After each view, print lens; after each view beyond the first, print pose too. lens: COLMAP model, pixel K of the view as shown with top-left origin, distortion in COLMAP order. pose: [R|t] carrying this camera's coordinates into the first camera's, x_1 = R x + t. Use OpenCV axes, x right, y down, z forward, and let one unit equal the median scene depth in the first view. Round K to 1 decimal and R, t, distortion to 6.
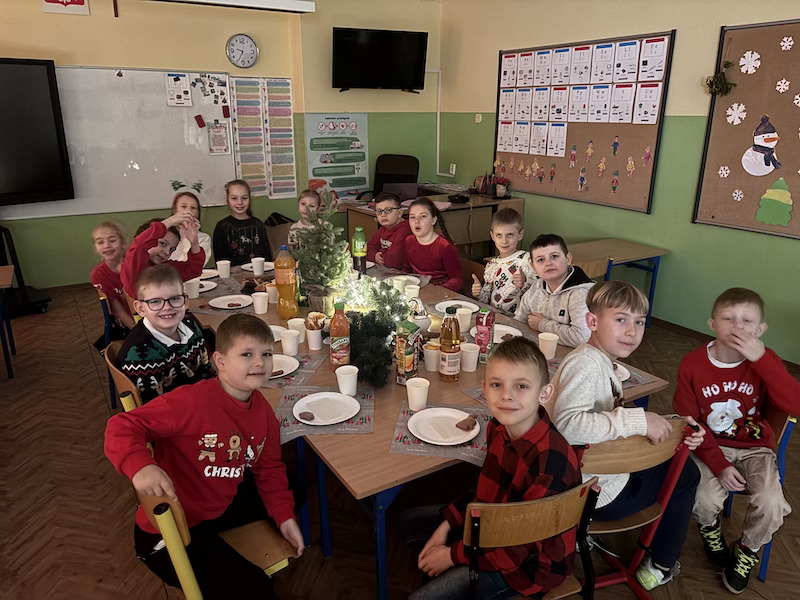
lens RADIAL K [[604.8, 0, 402.5], [0, 604.8, 299.8], [0, 0, 1]] dist [0.003381, -0.020802]
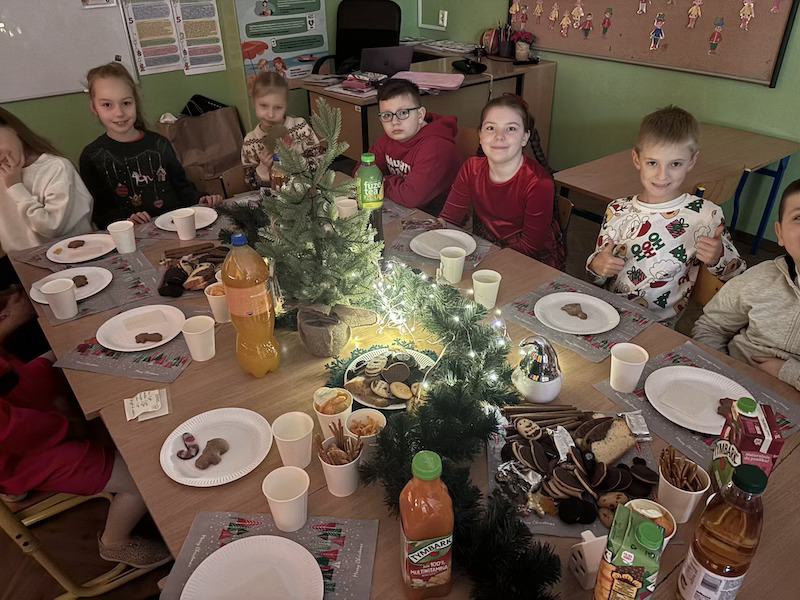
lens RADIAL K [[604.8, 0, 395.0], [0, 604.8, 302.8], [0, 0, 1]] dist [0.003381, -0.020802]
pose [[0.994236, -0.067956, 0.082927, -0.068978], [0.046961, 0.971351, 0.232962, -0.074687], [-0.096383, -0.227725, 0.968944, 0.299075]]
